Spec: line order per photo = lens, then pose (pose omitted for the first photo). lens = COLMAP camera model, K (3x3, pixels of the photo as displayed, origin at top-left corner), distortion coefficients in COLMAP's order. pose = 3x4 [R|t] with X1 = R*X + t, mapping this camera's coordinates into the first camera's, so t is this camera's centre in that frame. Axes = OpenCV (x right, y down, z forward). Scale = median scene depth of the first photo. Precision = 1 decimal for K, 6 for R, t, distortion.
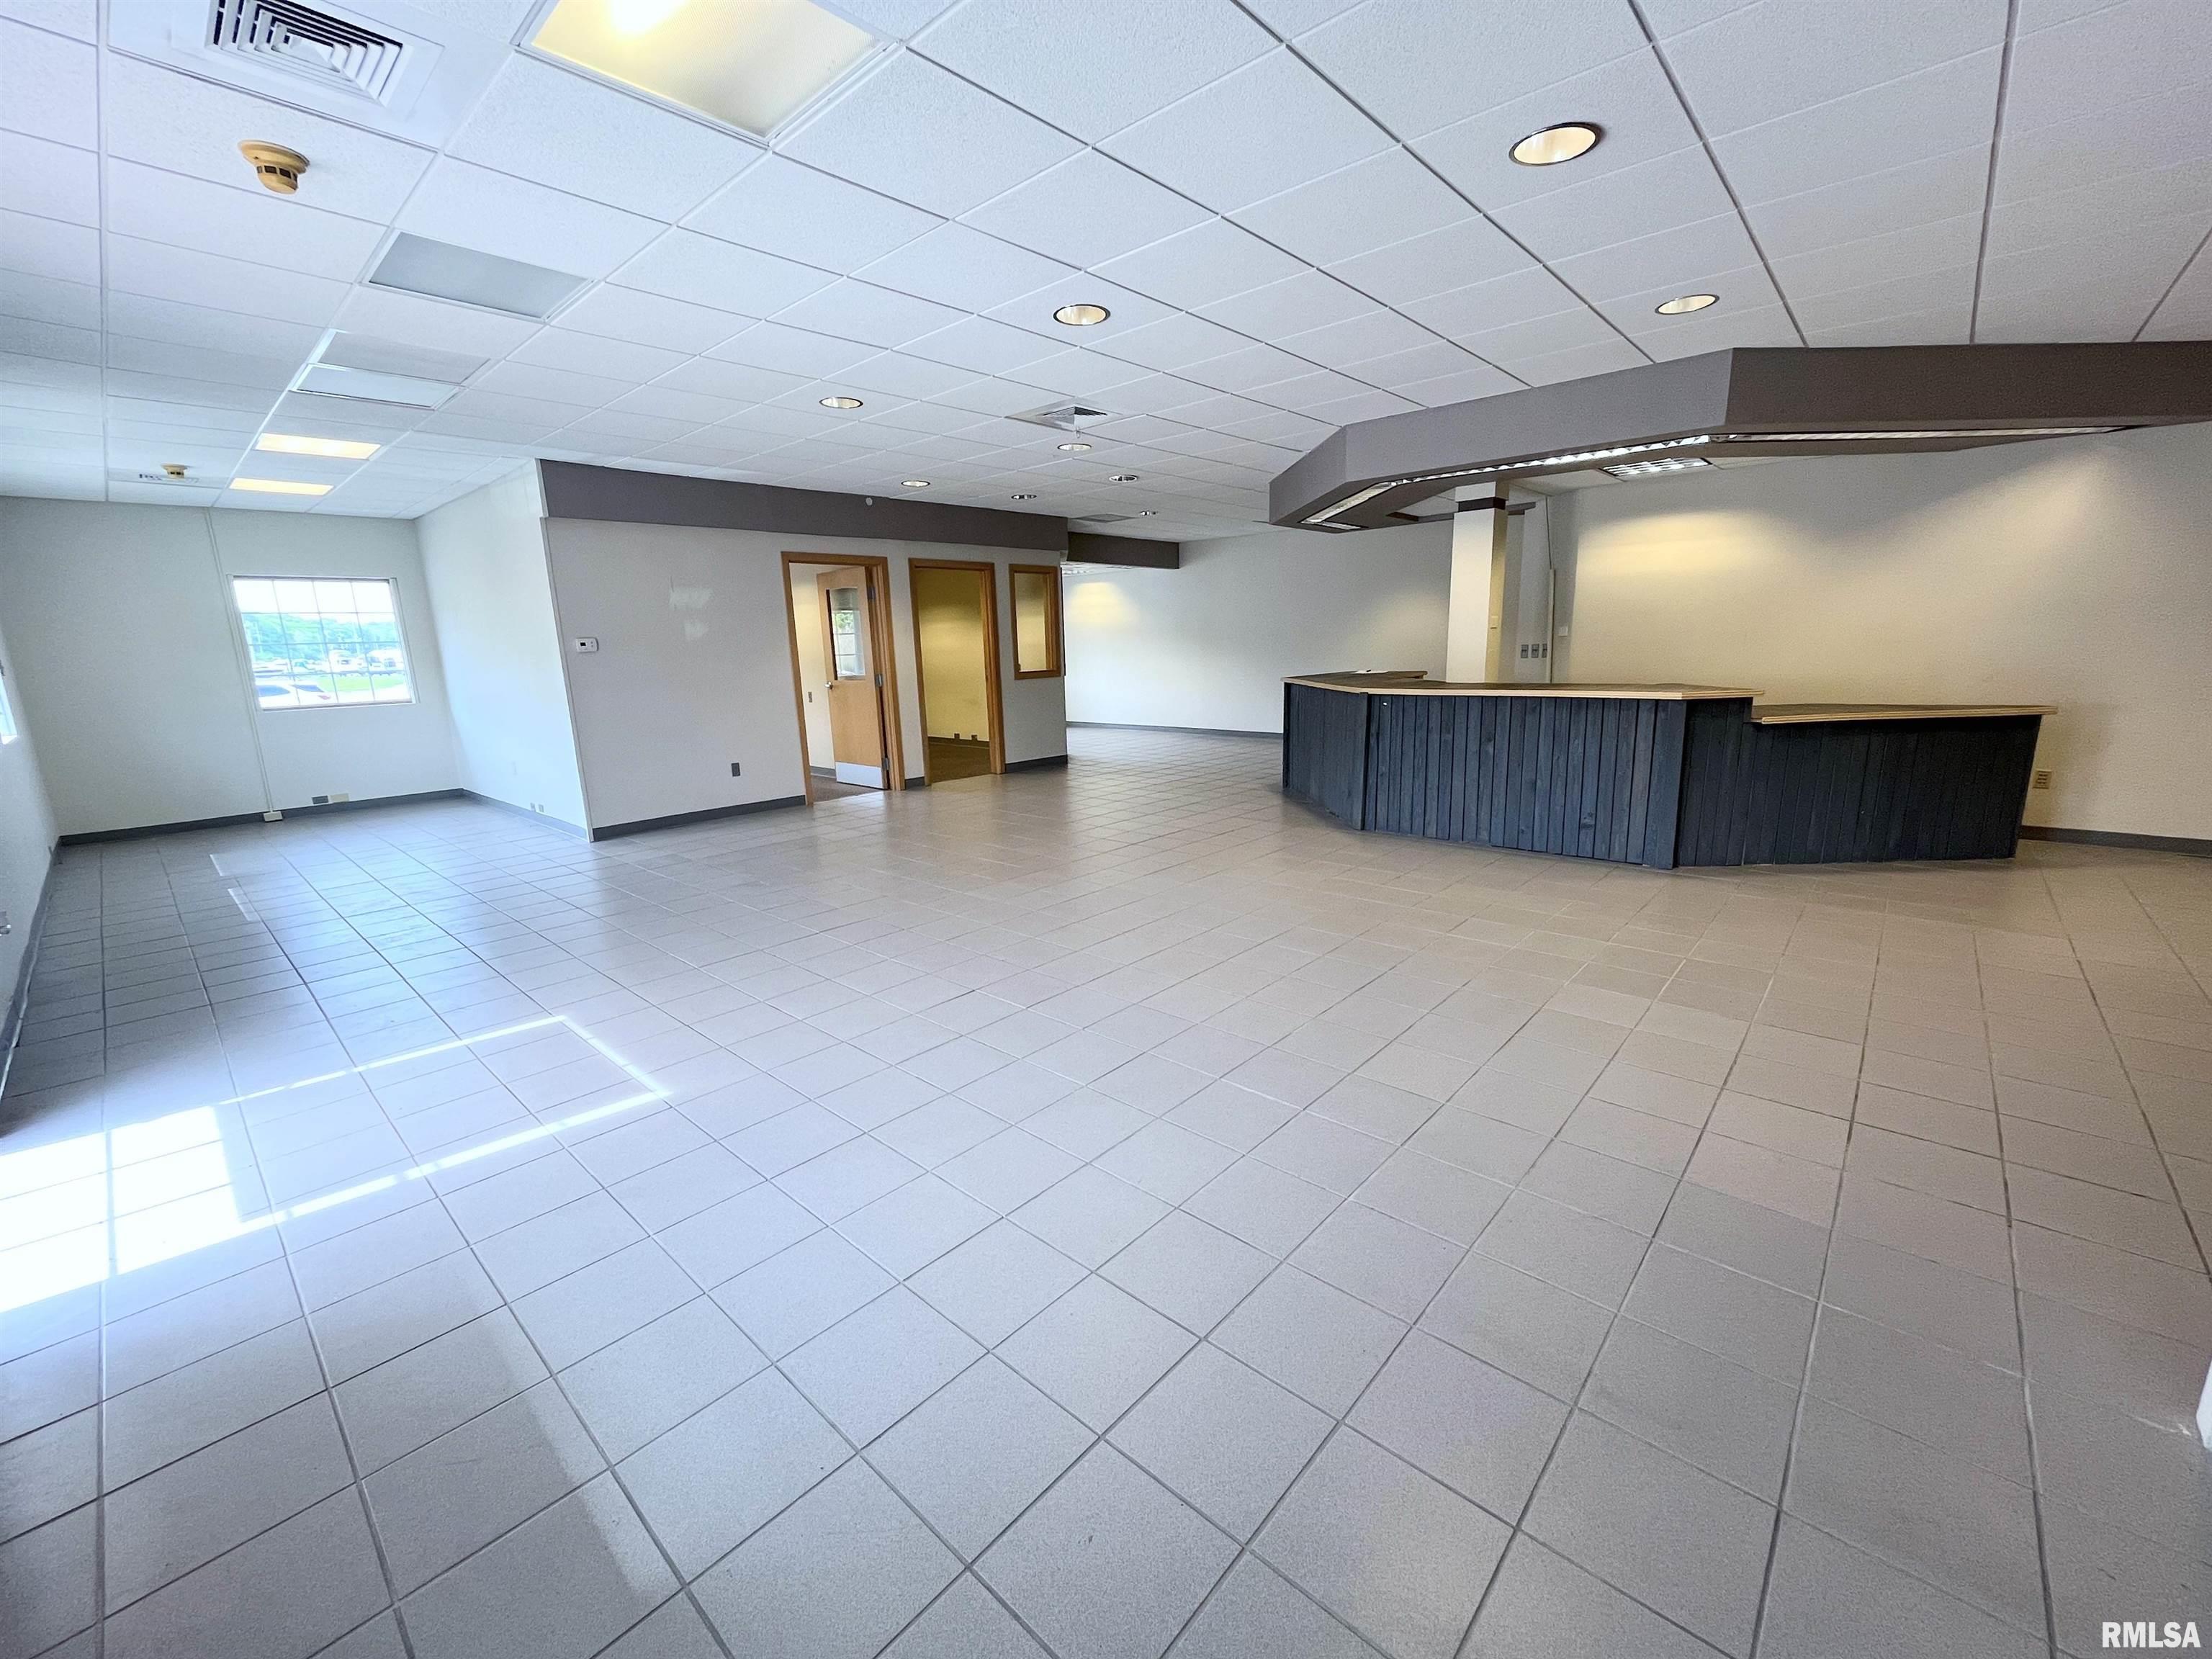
lens RADIAL K [[902.8, 0, 1105.7], [0, 902.8, 834.6], [0, 0, 1]] dist [-0.001001, -0.002017]
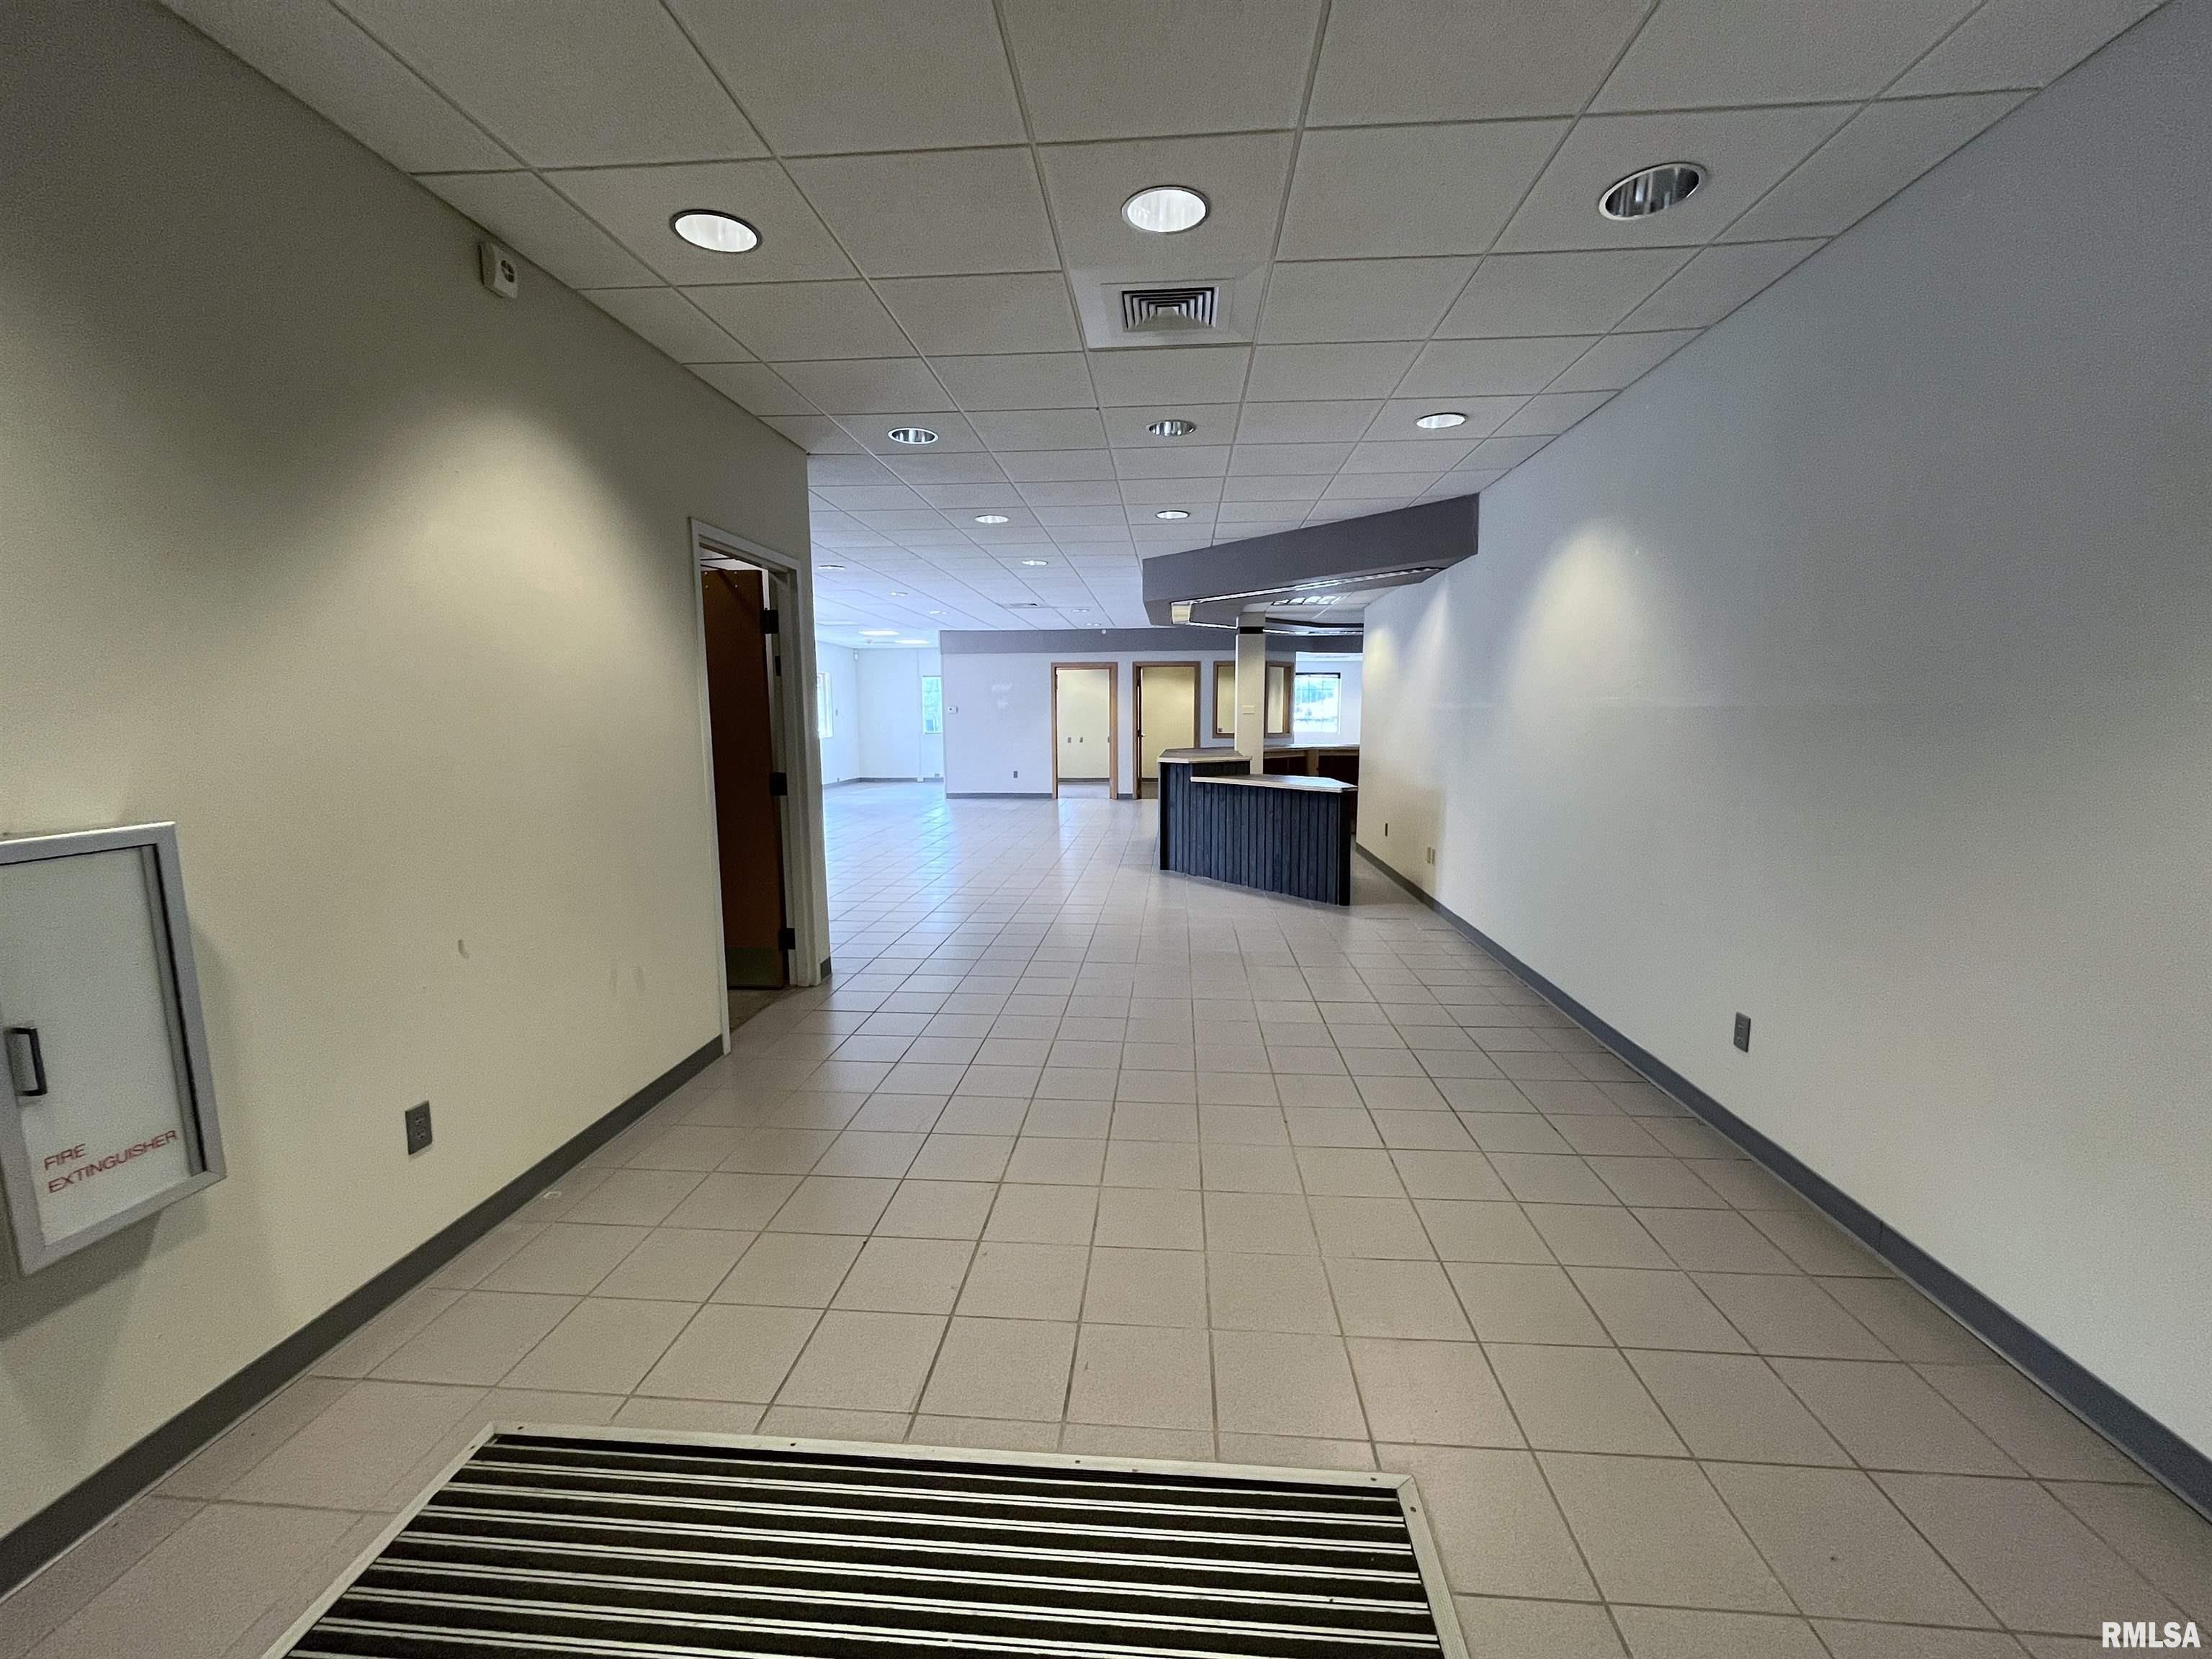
lens RADIAL K [[902.8, 0, 1114.7], [0, 902.8, 840.4], [0, 0, 1]] dist [-0.001001, -0.002017]
pose [[0.627299, 0.133802, -0.767198, 1.194381], [-0.177848, 0.983711, 0.026146, -0.019764], [0.758199, 0.120044, 0.640877, -0.066224]]
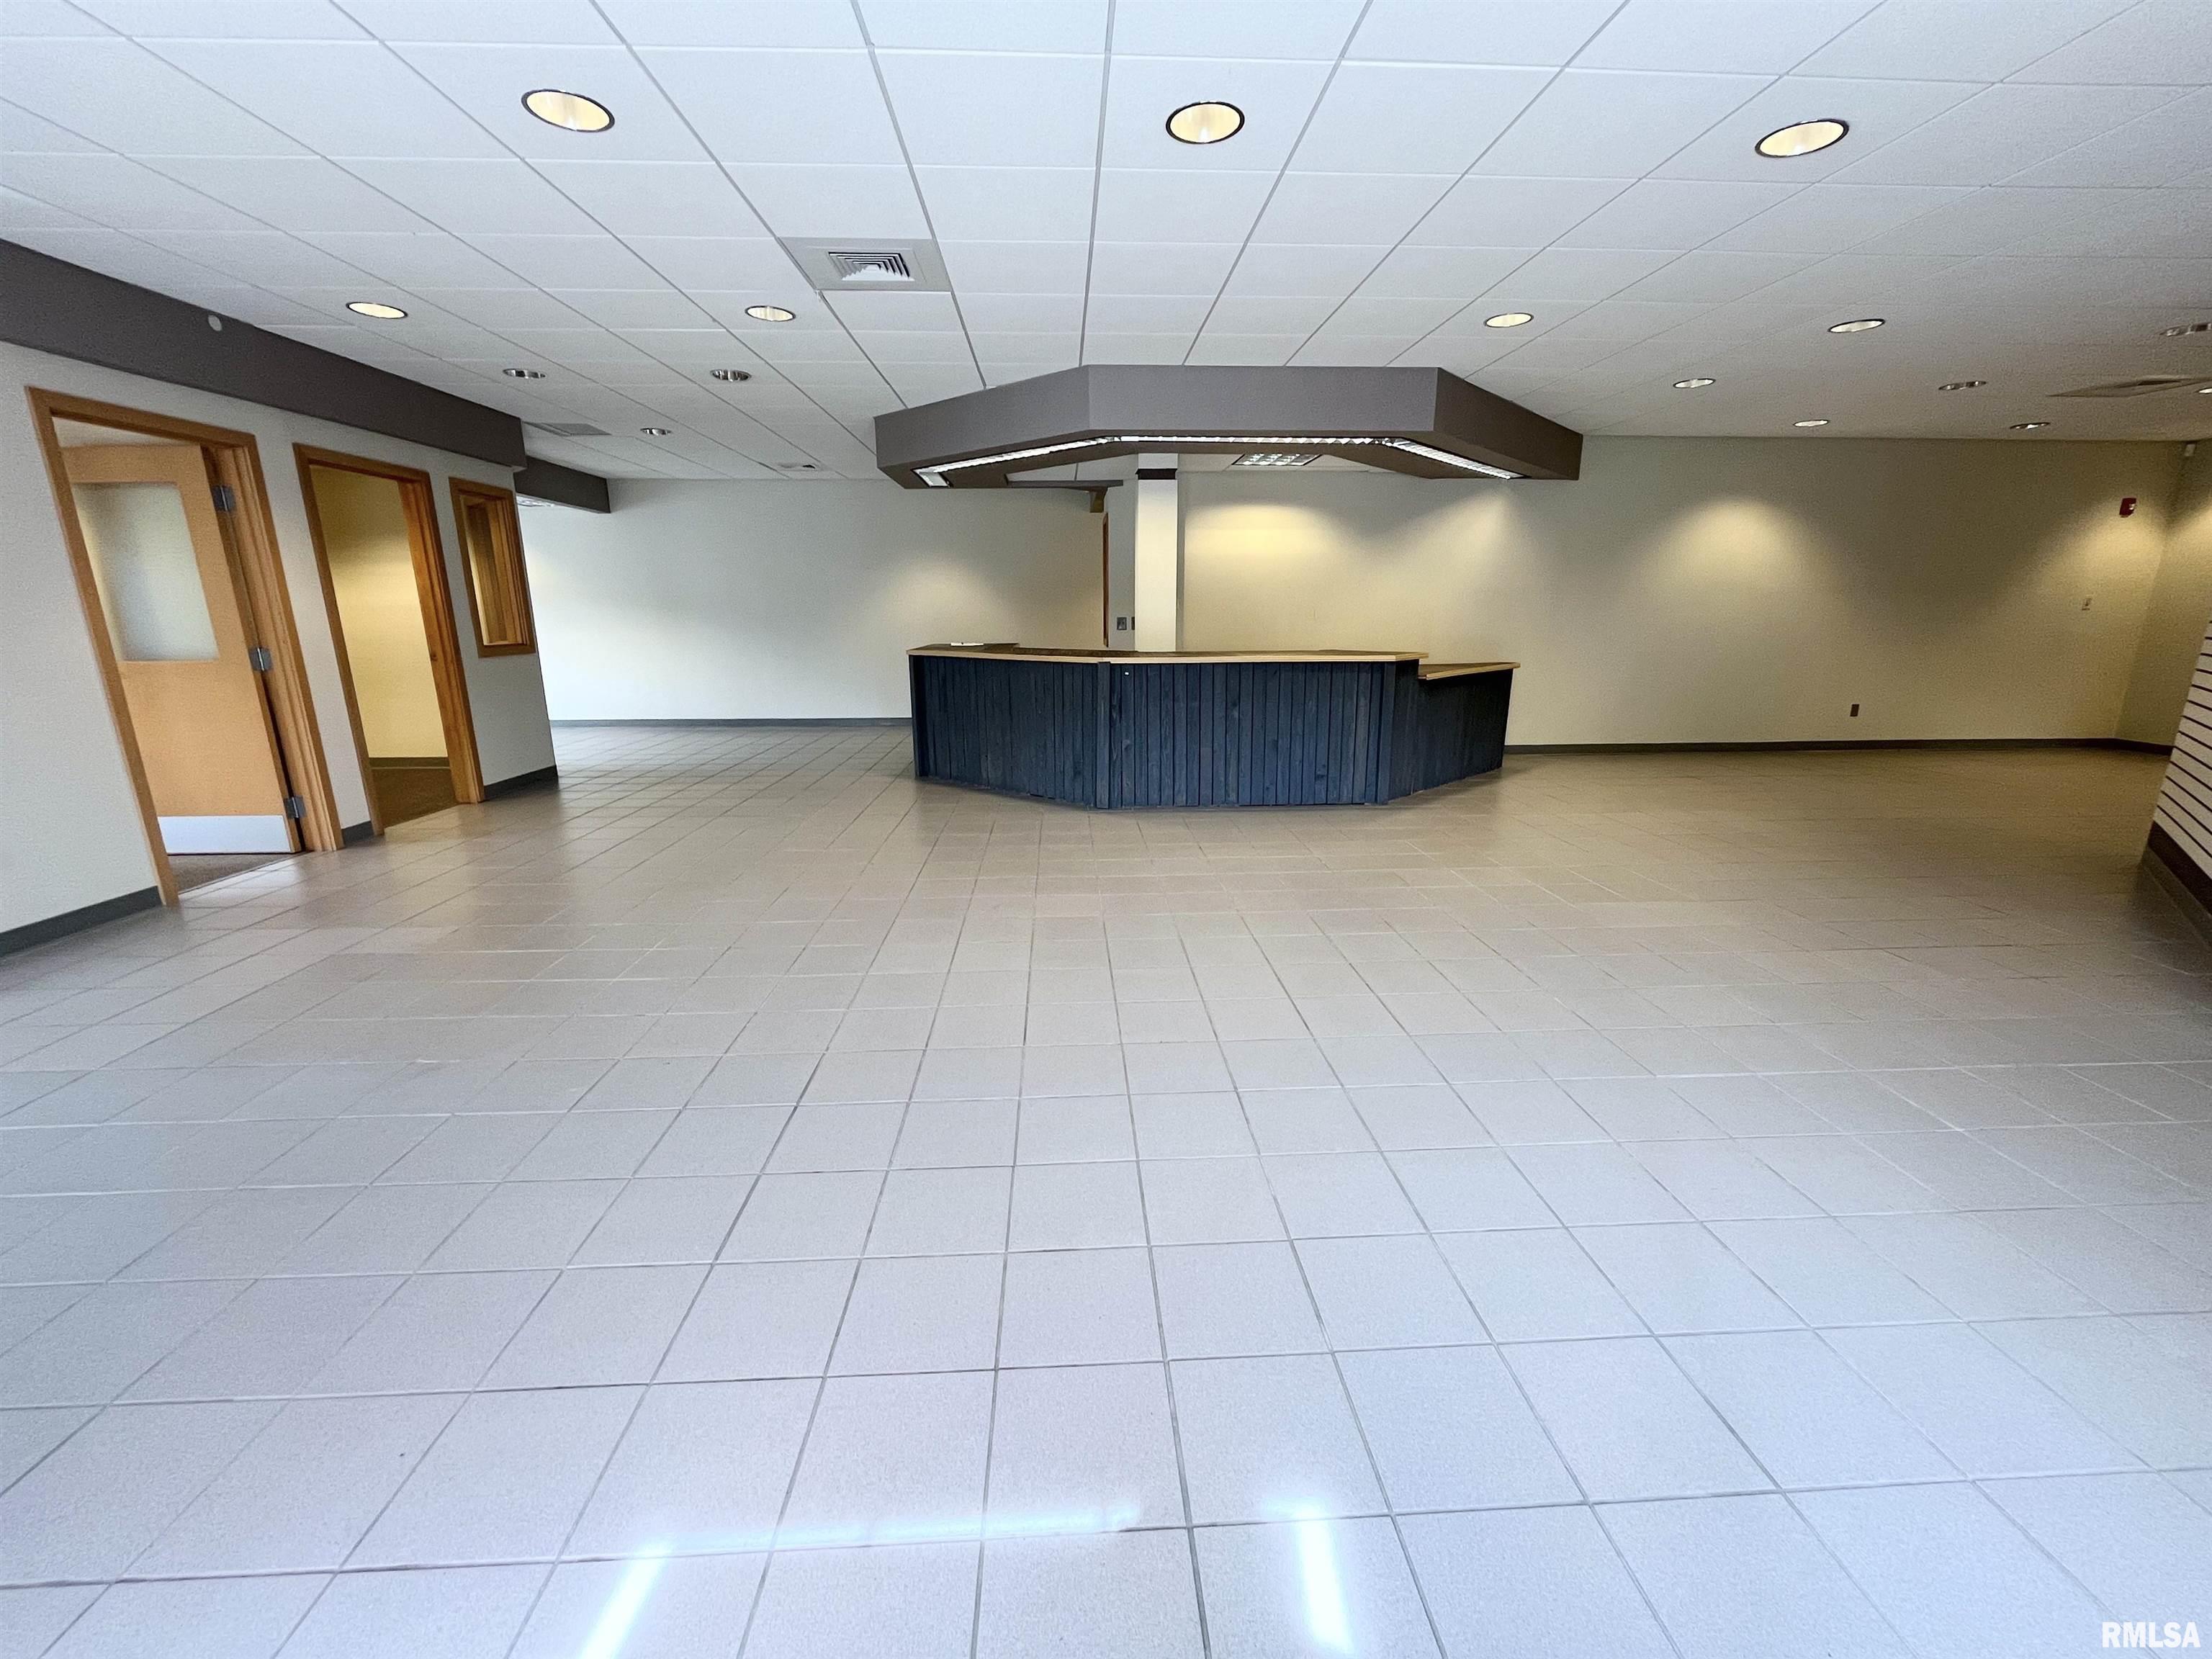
lens RADIAL K [[902.8, 0, 1104.0], [0, 902.8, 832.5], [0, 0, 1]] dist [-0.001001, -0.002017]
pose [[0.703032, -0.144025, 0.696422, -0.316552], [0.133803, 0.988577, 0.069372, -0.038647], [-0.698458, 0.044412, 0.714272, 0.274208]]
